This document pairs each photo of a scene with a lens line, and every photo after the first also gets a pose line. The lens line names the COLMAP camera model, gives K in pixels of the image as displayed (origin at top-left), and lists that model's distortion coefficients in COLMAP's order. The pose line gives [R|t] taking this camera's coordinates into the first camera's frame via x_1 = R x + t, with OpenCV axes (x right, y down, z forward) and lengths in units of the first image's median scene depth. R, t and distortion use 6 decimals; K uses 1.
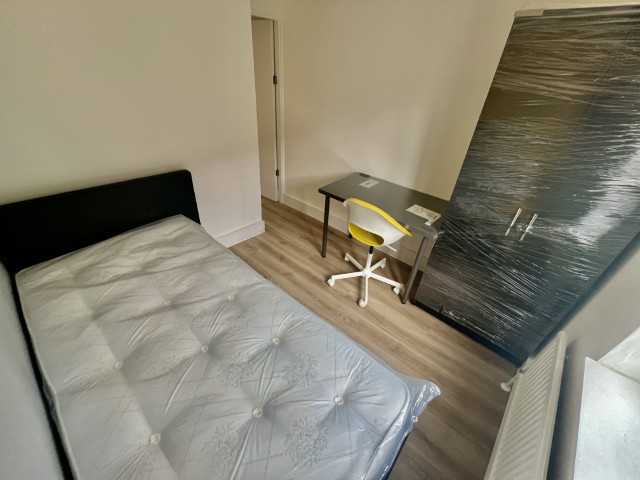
lens RADIAL K [[258.9, 0, 316.9], [0, 258.9, 241.0], [0, 0, 1]] dist [-0.002547, -0.000750]
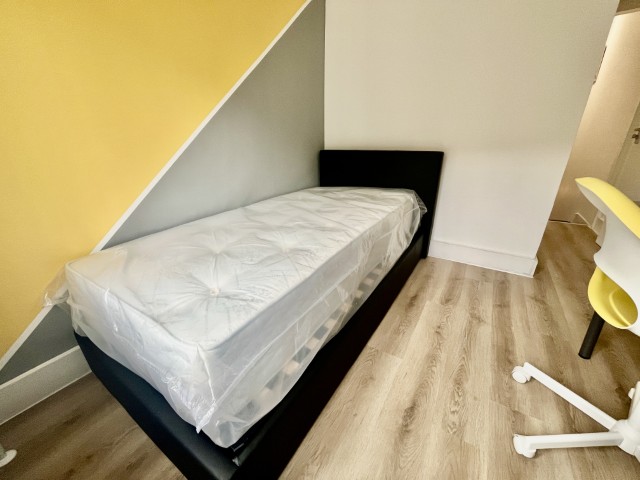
lens RADIAL K [[258.9, 0, 318.2], [0, 258.9, 235.1], [0, 0, 1]] dist [-0.002547, -0.000750]
pose [[0.148821, 0.286198, -0.946543, 0.402844], [-0.525529, 0.833728, 0.169460, 0.060864], [0.837658, 0.472217, 0.274481, 0.431898]]
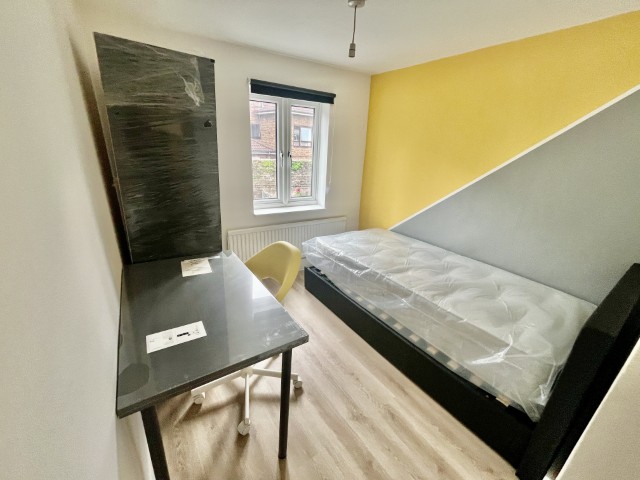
lens RADIAL K [[258.9, 0, 322.8], [0, 258.9, 242.5], [0, 0, 1]] dist [-0.002547, -0.000750]
pose [[-0.968440, -0.183561, 0.168609, -0.064926], [0.031619, 0.580531, 0.813624, -0.675974], [-0.247233, 0.793277, -0.556405, 1.118681]]
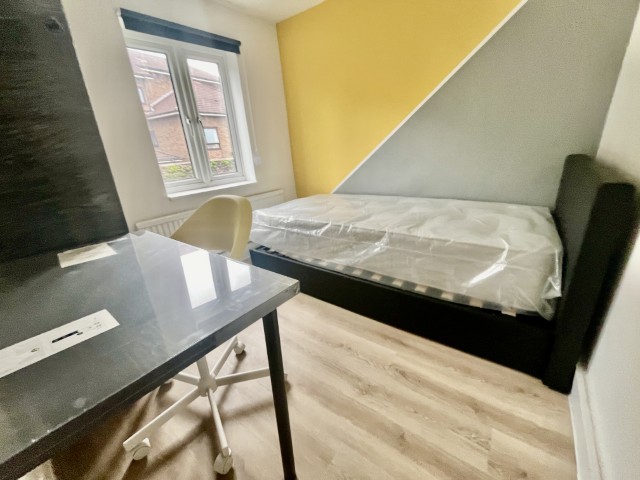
lens RADIAL K [[258.9, 0, 319.7], [0, 258.9, 240.4], [0, 0, 1]] dist [-0.002547, -0.000750]
pose [[-0.996092, 0.042526, -0.077407, 0.002735], [-0.037468, 0.590196, 0.806390, -0.476021], [0.079978, 0.806139, -0.586296, 1.139835]]
